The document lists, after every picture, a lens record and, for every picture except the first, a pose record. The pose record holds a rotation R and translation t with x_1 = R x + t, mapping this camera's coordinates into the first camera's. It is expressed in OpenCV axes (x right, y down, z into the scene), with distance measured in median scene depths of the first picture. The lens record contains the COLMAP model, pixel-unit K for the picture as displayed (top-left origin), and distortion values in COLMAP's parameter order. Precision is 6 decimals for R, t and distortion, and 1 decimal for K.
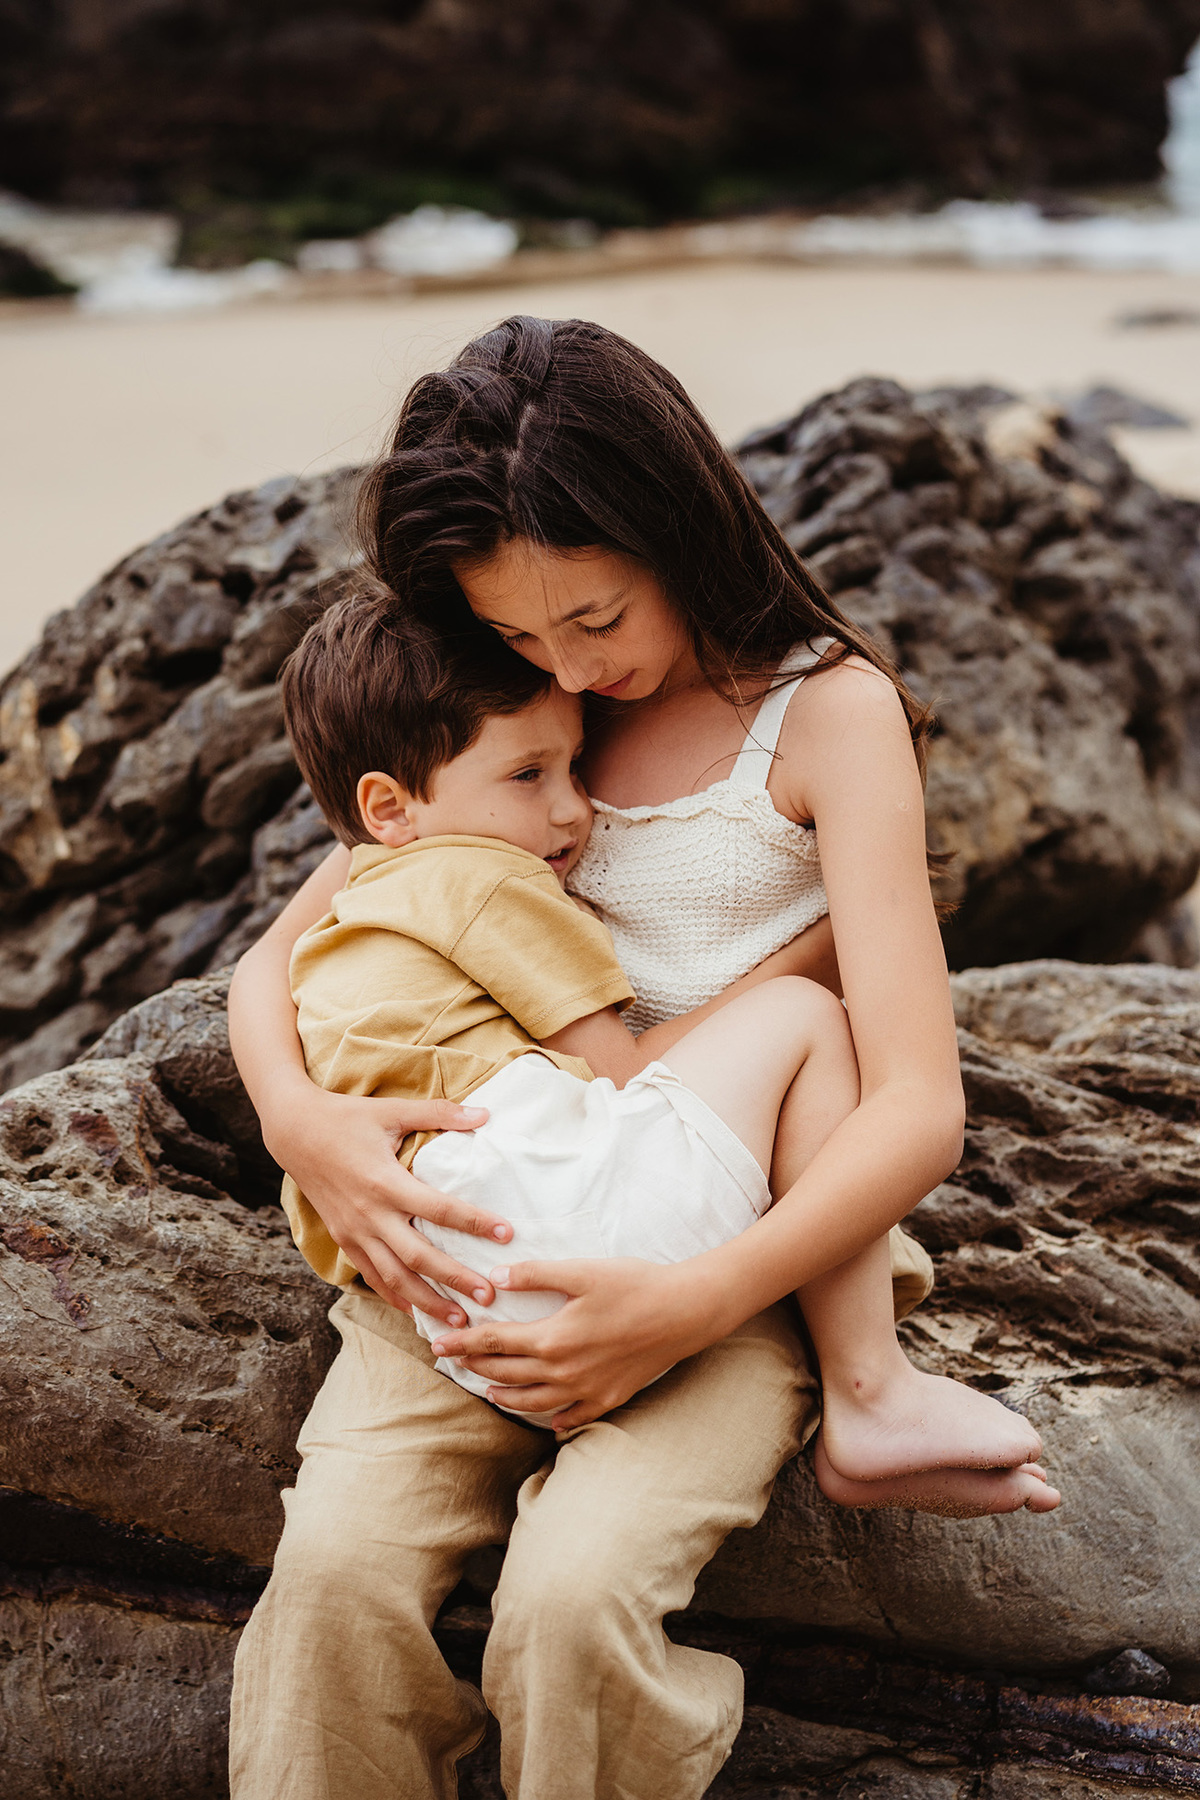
lens RADIAL K [[2217.6, 0, 600.0], [0, 2217.6, 900.0], [0, 0, 1]] dist [0.210051, -0.631502]
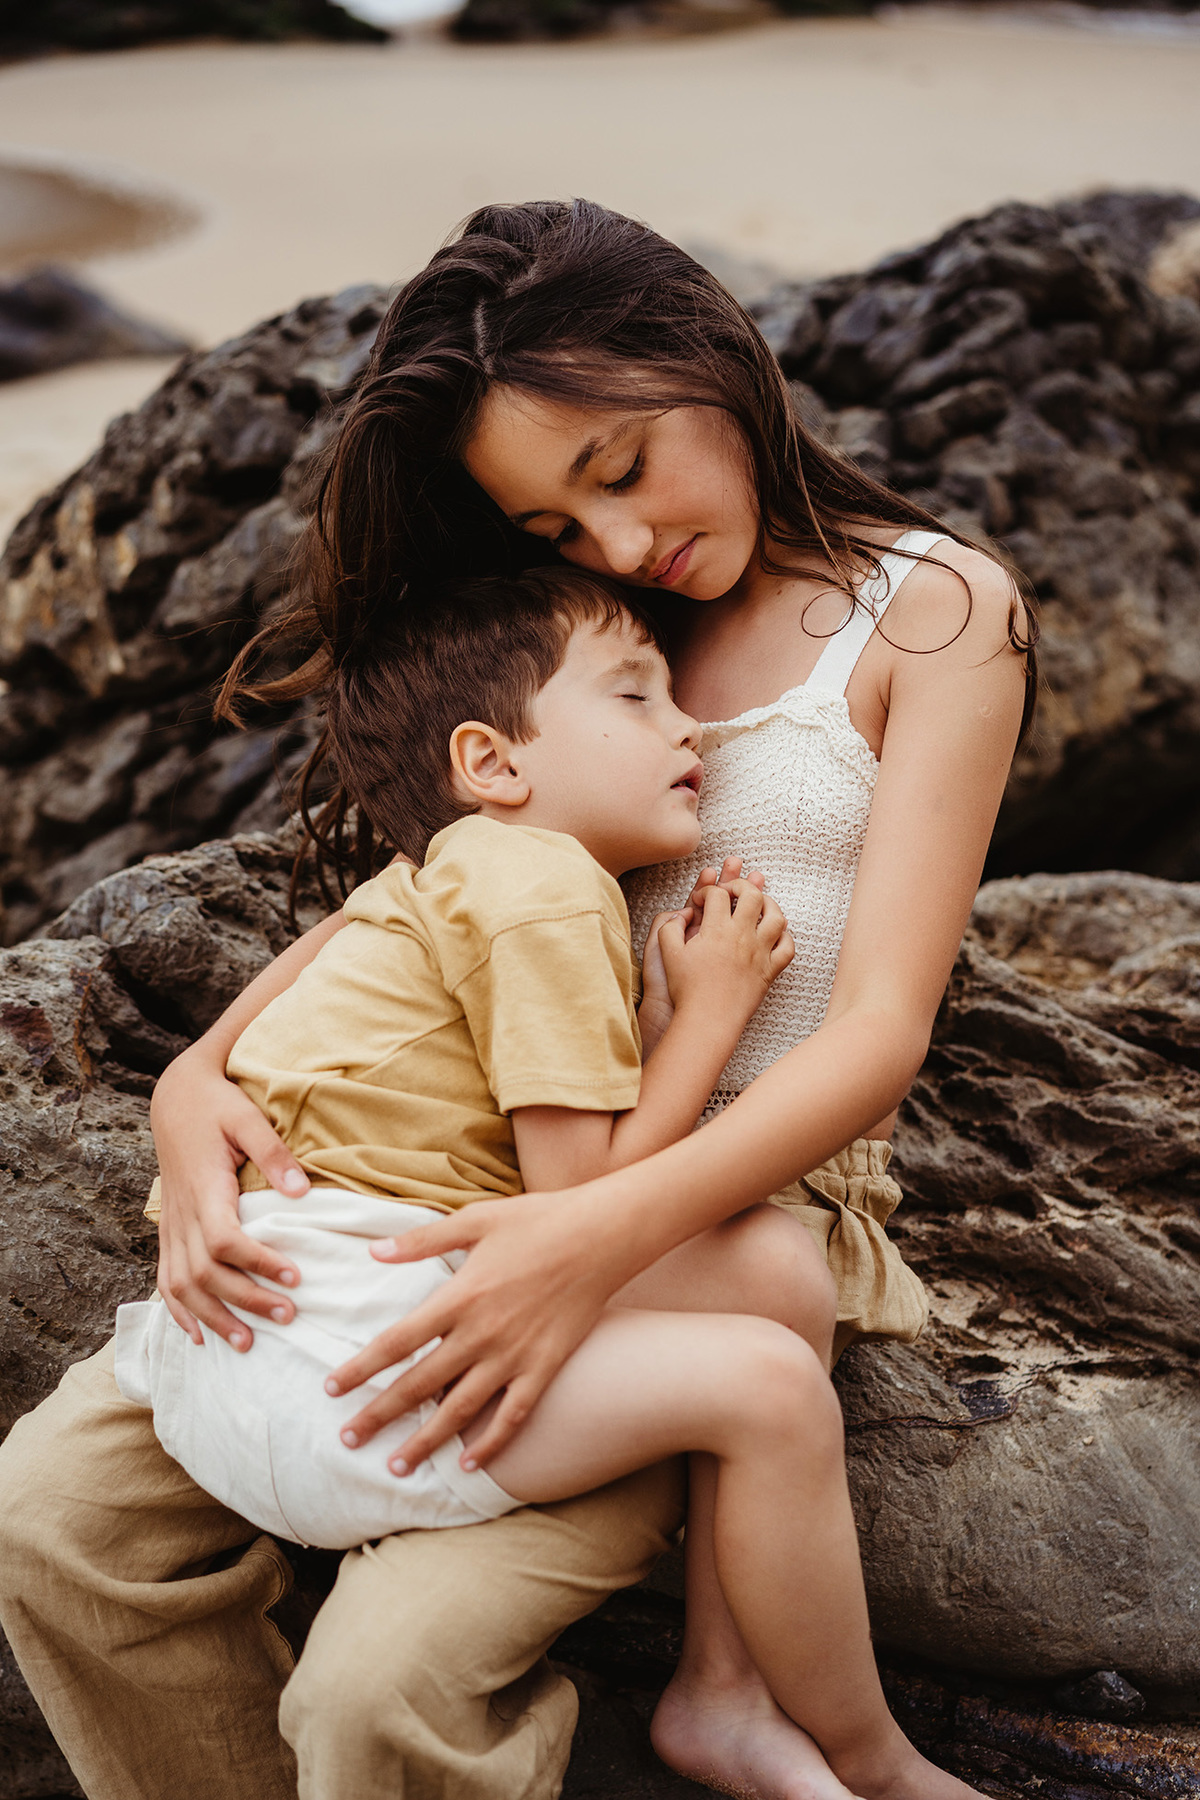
lens RADIAL K [[2217.6, 0, 600.0], [0, 2217.6, 900.0], [0, 0, 1]] dist [0.210051, -0.631502]
pose [[0.996116, 0.075130, -0.045927, 0.041781], [-0.071051, 0.993862, 0.084789, -0.037810], [0.052016, -0.081196, 0.995340, 0.084372]]
